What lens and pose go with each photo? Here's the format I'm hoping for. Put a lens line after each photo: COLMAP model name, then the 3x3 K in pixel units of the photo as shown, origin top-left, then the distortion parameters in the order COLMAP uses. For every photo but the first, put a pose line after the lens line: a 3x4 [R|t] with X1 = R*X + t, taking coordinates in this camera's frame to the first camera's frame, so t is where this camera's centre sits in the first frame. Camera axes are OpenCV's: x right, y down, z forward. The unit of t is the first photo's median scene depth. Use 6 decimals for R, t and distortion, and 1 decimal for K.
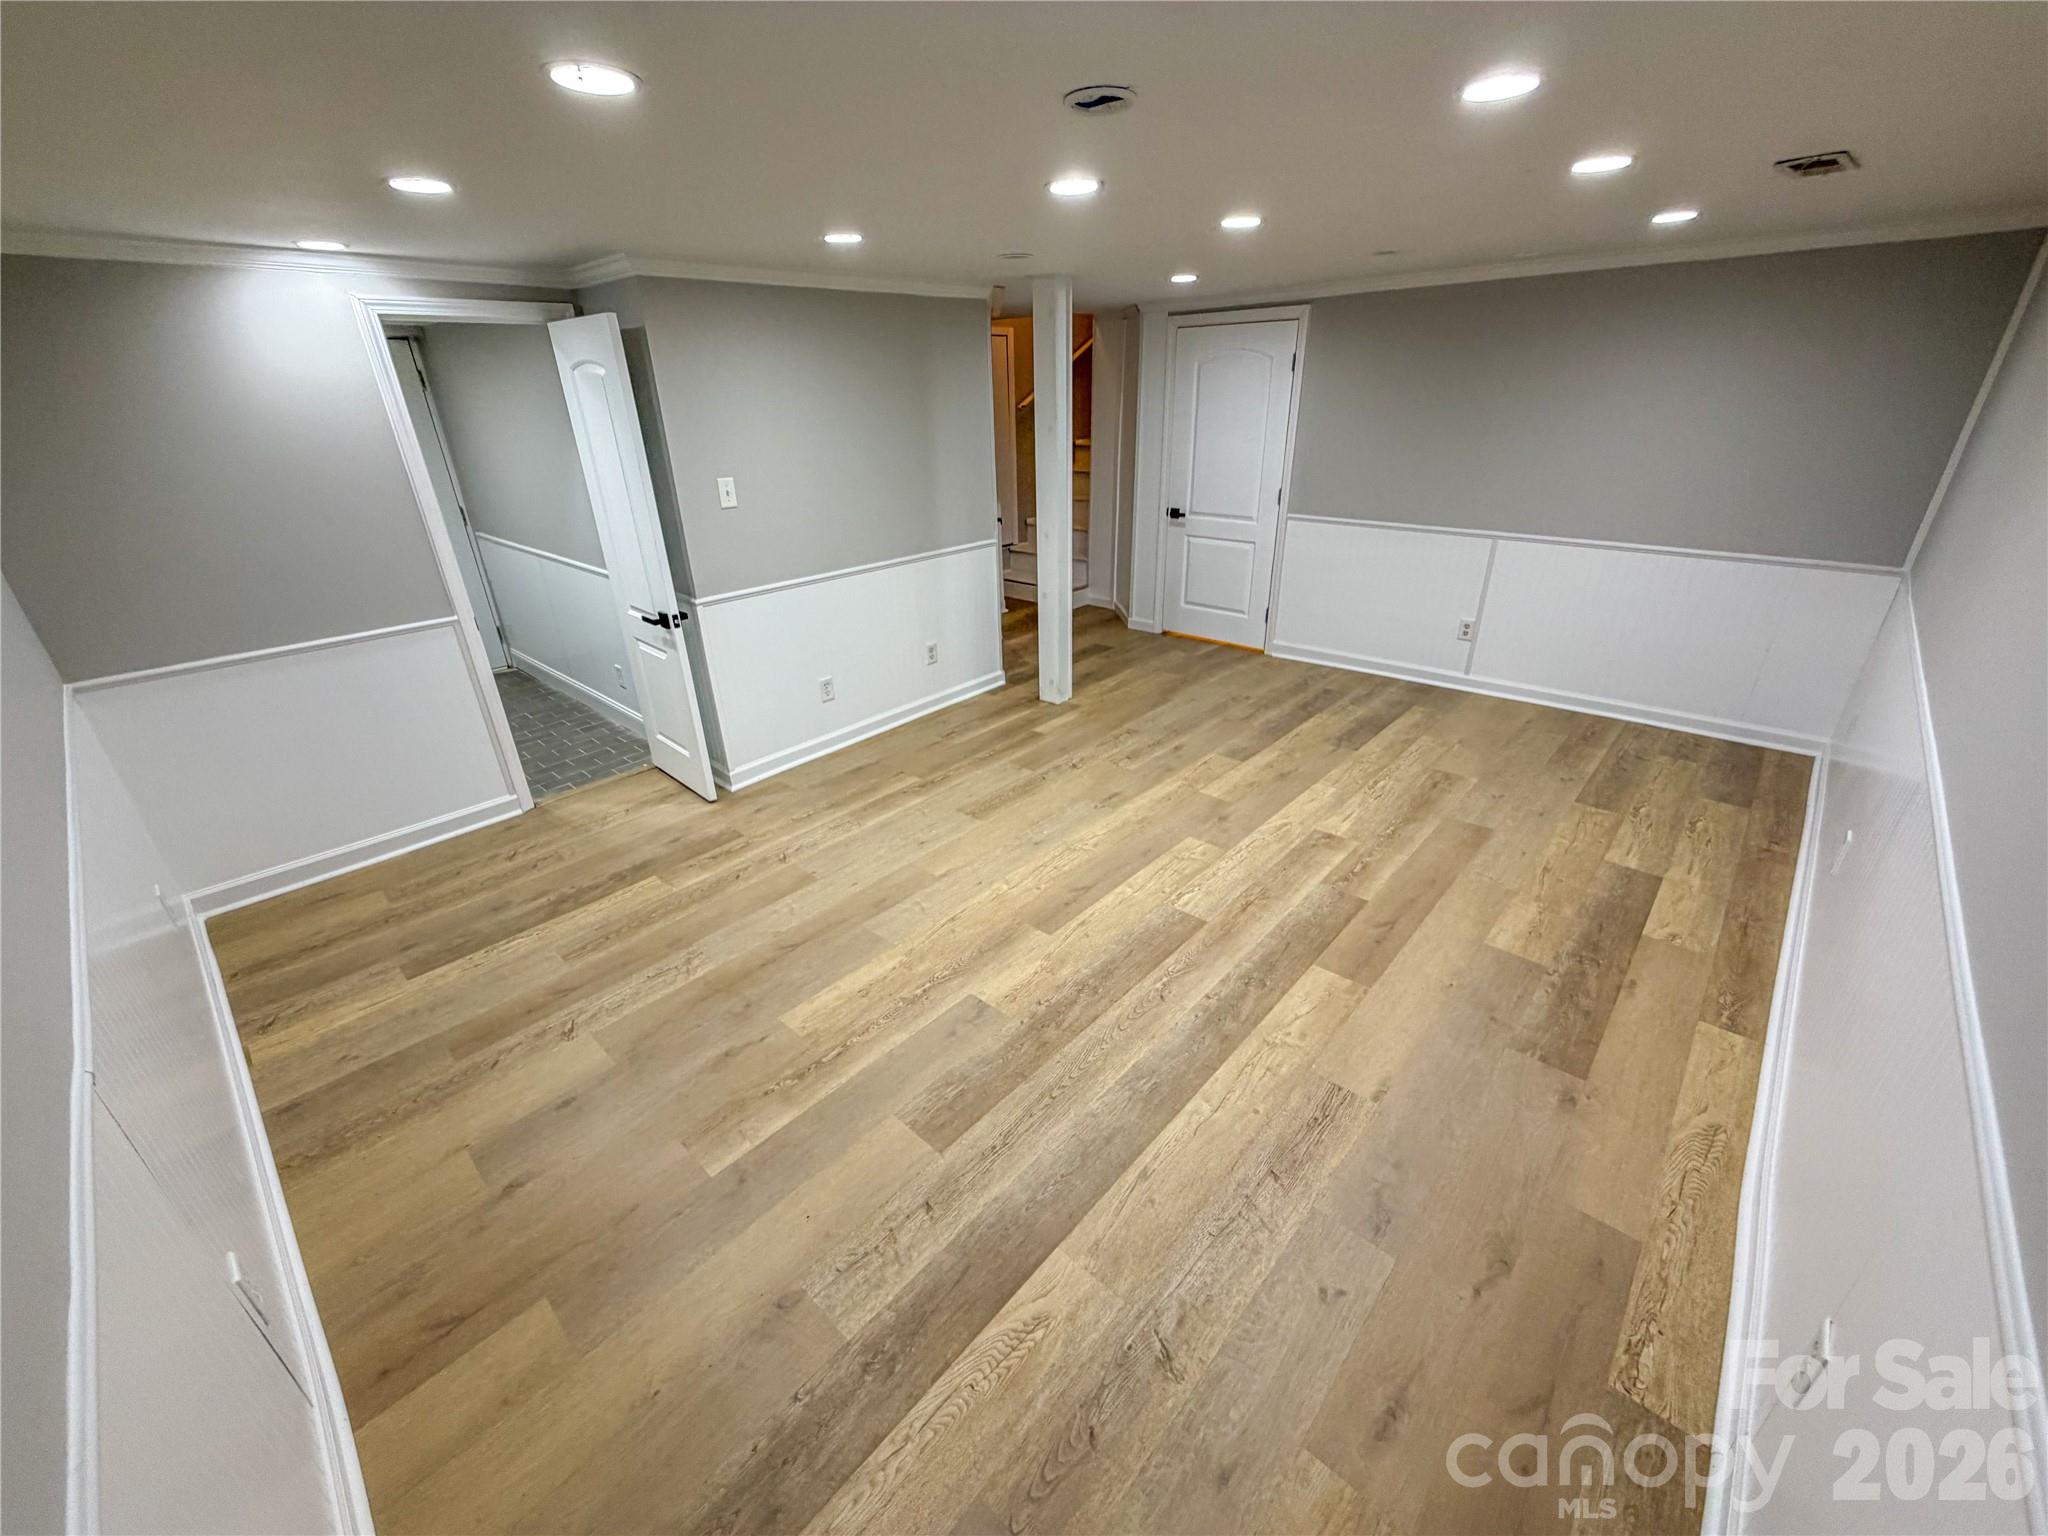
lens RADIAL K [[816.8, 0, 1024.0], [0, 816.8, 768.0], [0, 0, 1]] dist [0.000255, 0.000036]
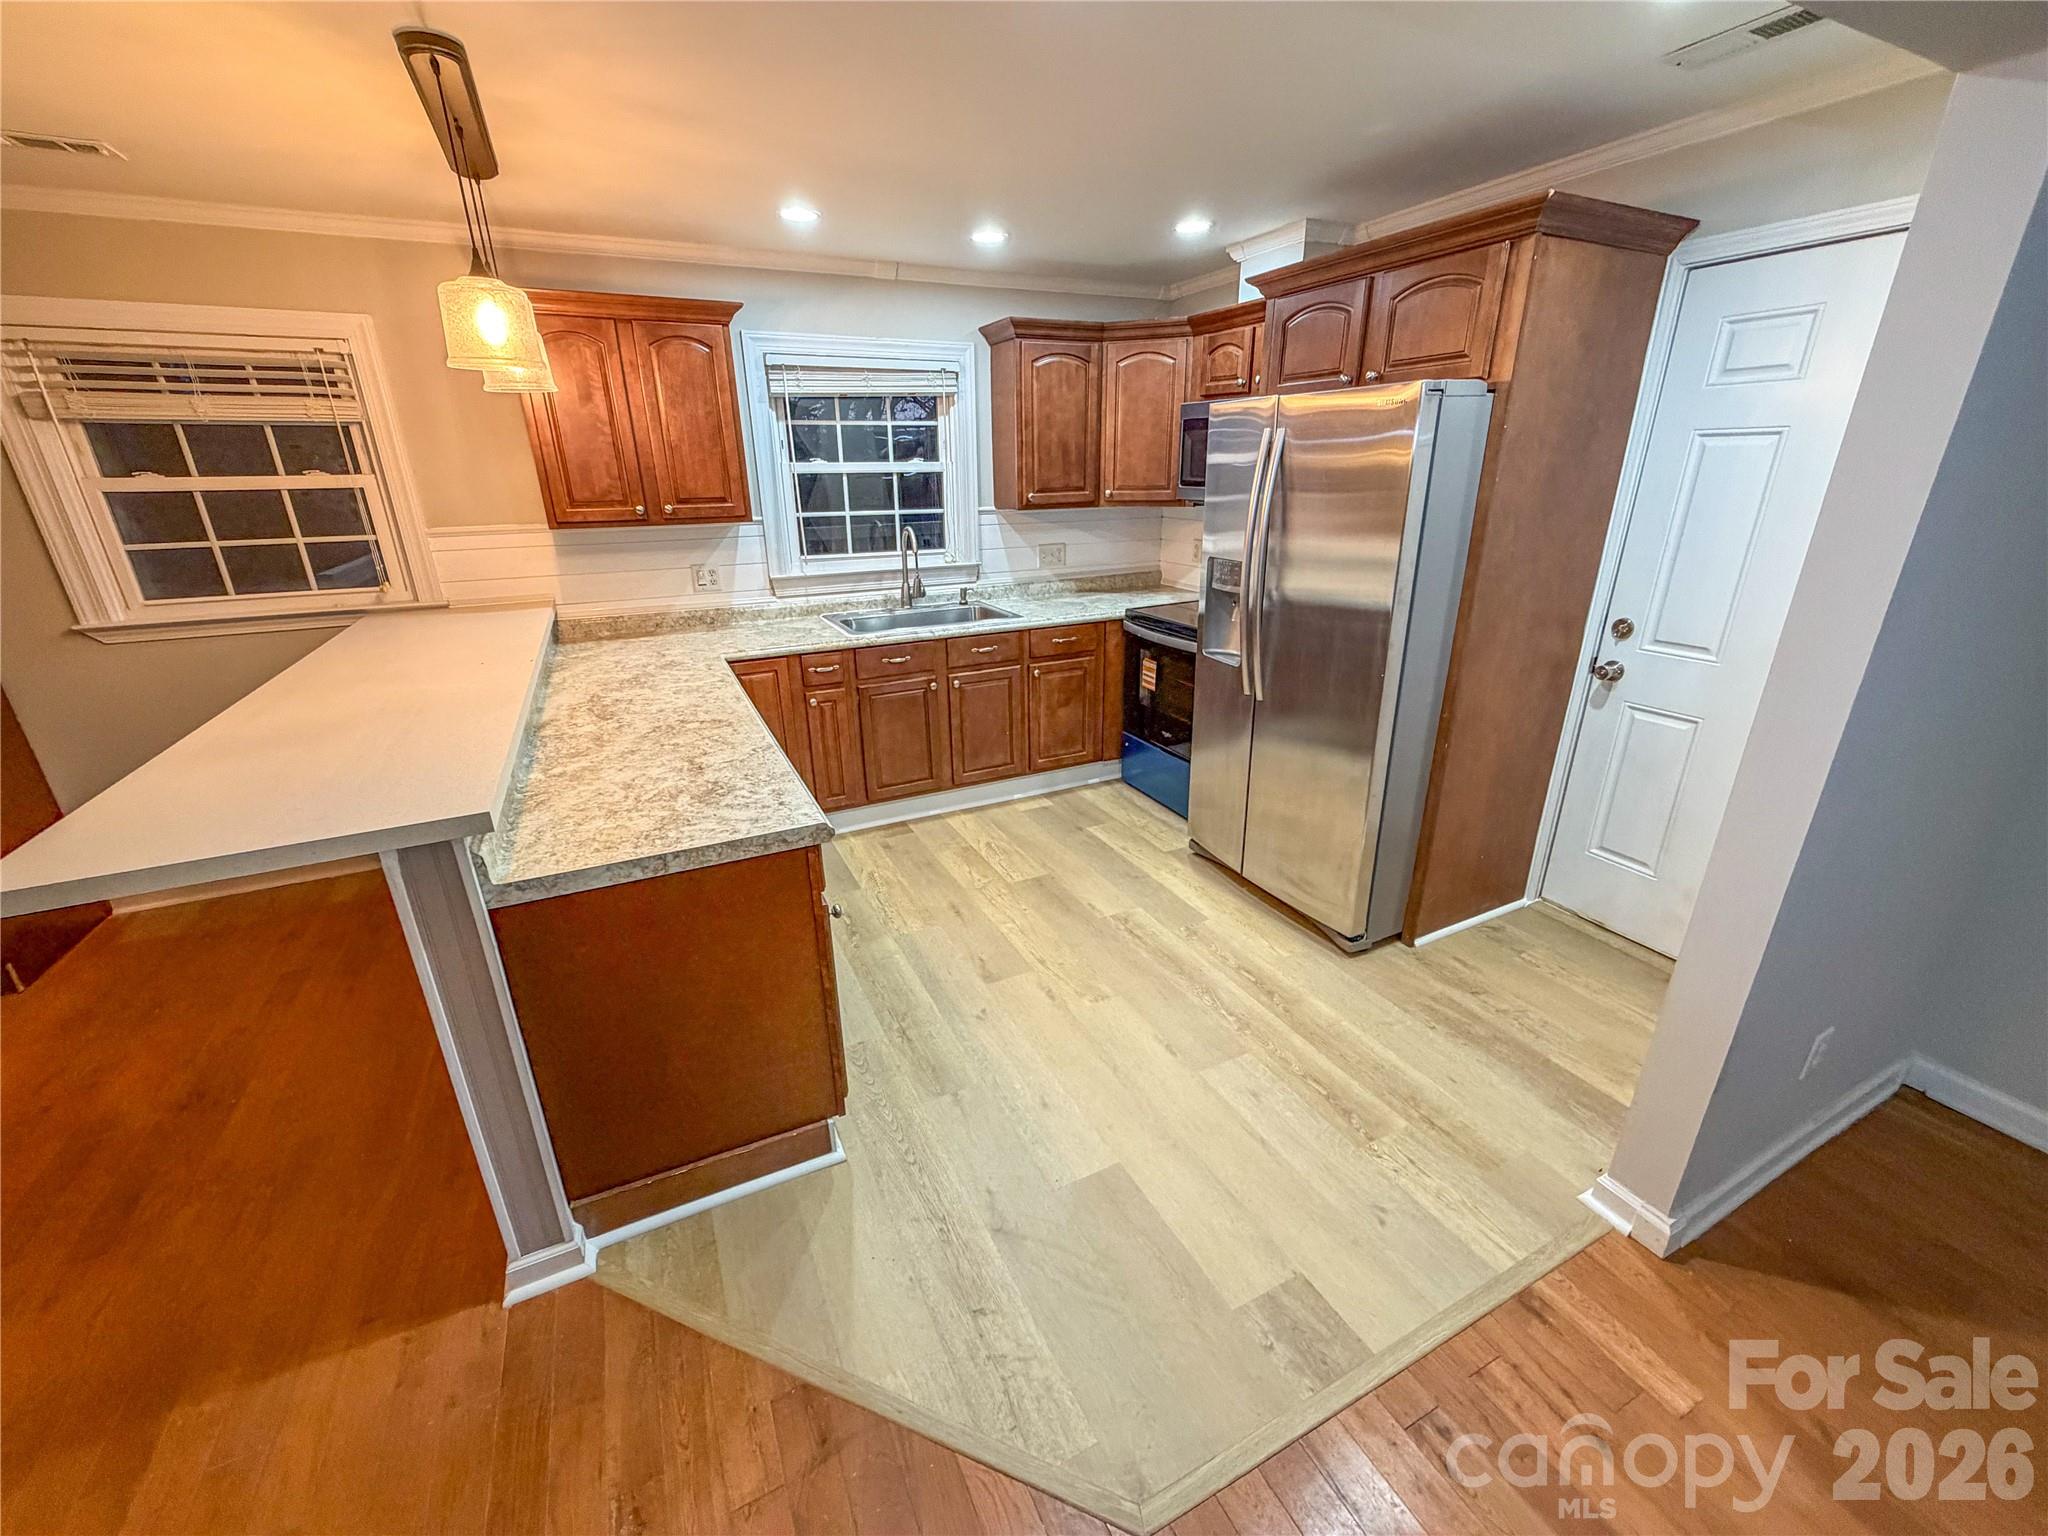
lens RADIAL K [[816.8, 0, 1024.0], [0, 816.8, 768.0], [0, 0, 1]] dist [0.000255, 0.000036]
pose [[0.361744, -0.302349, 0.881888, -0.735972], [0.411856, 0.900465, 0.139777, -0.104801], [-0.836371, 0.312648, 0.450262, 0.389983]]
